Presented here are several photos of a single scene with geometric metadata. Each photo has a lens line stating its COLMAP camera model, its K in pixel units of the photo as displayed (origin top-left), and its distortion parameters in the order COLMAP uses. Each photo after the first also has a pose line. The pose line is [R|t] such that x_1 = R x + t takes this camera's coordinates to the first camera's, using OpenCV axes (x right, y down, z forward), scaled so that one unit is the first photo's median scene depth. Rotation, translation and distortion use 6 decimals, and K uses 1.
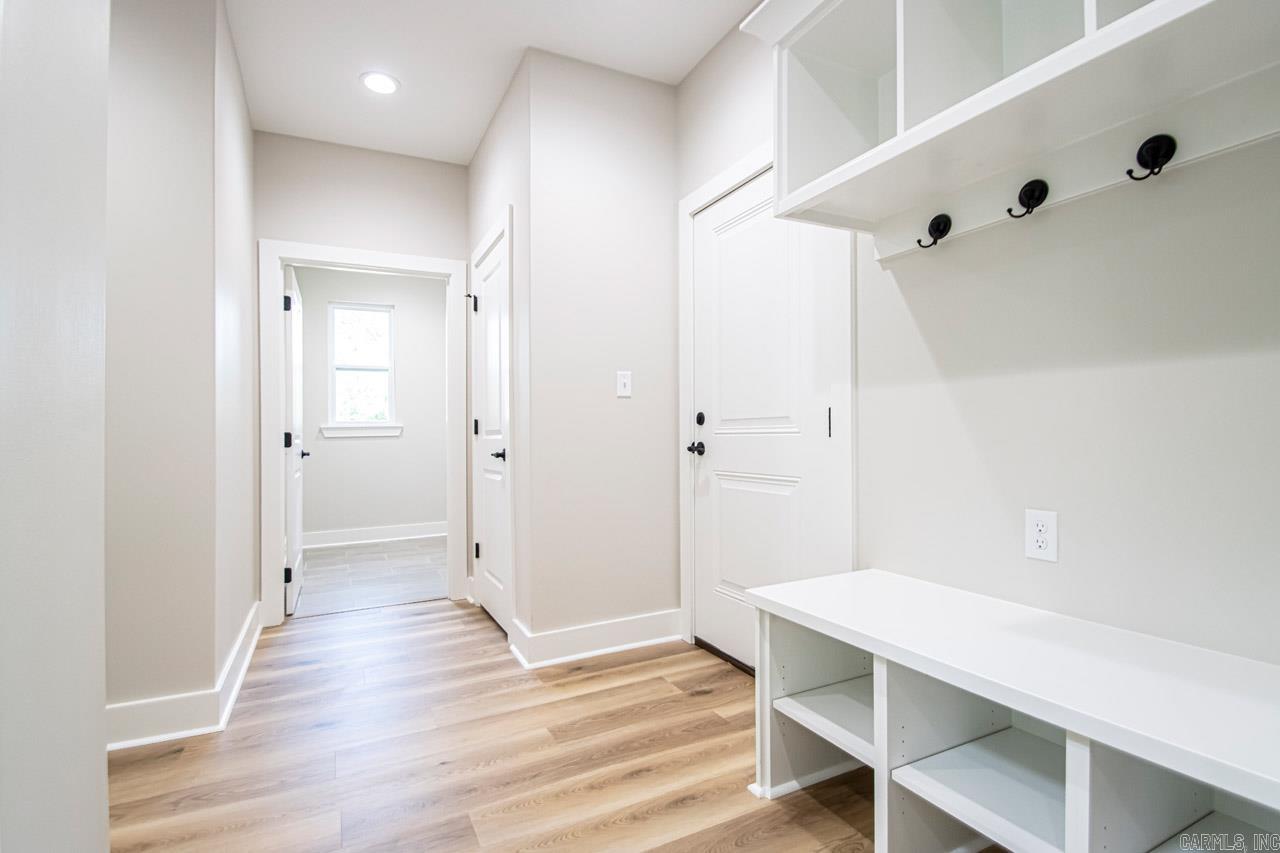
lens RADIAL K [[593.5, 0, 636.3], [0, 593.5, 430.7], [0, 0, 1]] dist [0.011620, -0.015419]
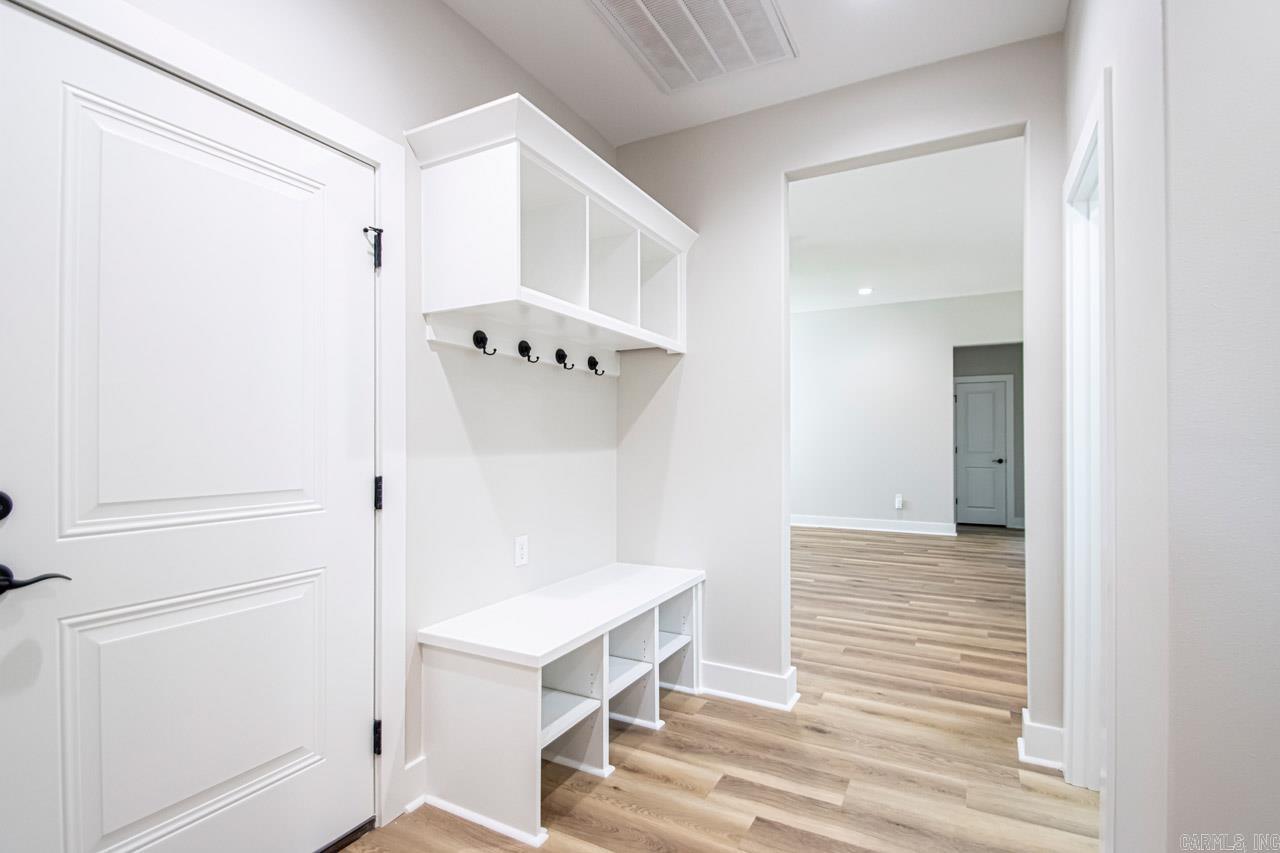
lens RADIAL K [[593.5, 0, 652.3], [0, 593.5, 435.3], [0, 0, 1]] dist [0.011620, -0.015419]
pose [[-0.580089, 0.010807, 0.814481, -0.791052], [-0.008097, 0.999786, -0.019033, -0.107192], [-0.814513, -0.017635, -0.579877, 1.452453]]
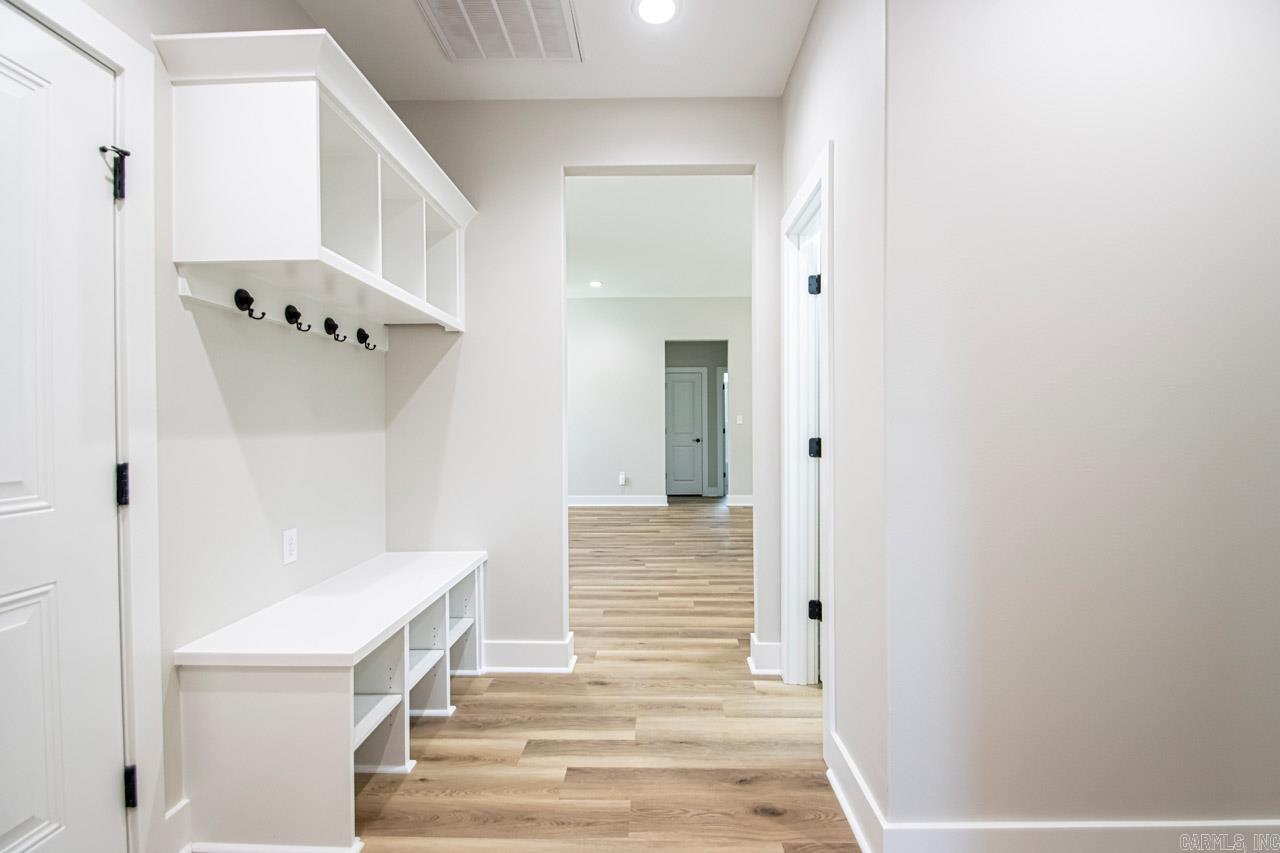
lens RADIAL K [[593.5, 0, 649.6], [0, 593.5, 427.4], [0, 0, 1]] dist [0.011620, -0.015419]
pose [[-0.886769, 0.005855, 0.462176, -0.687379], [0.002660, 0.999968, -0.007564, -0.092248], [-0.462205, -0.005478, -0.886756, 1.639279]]
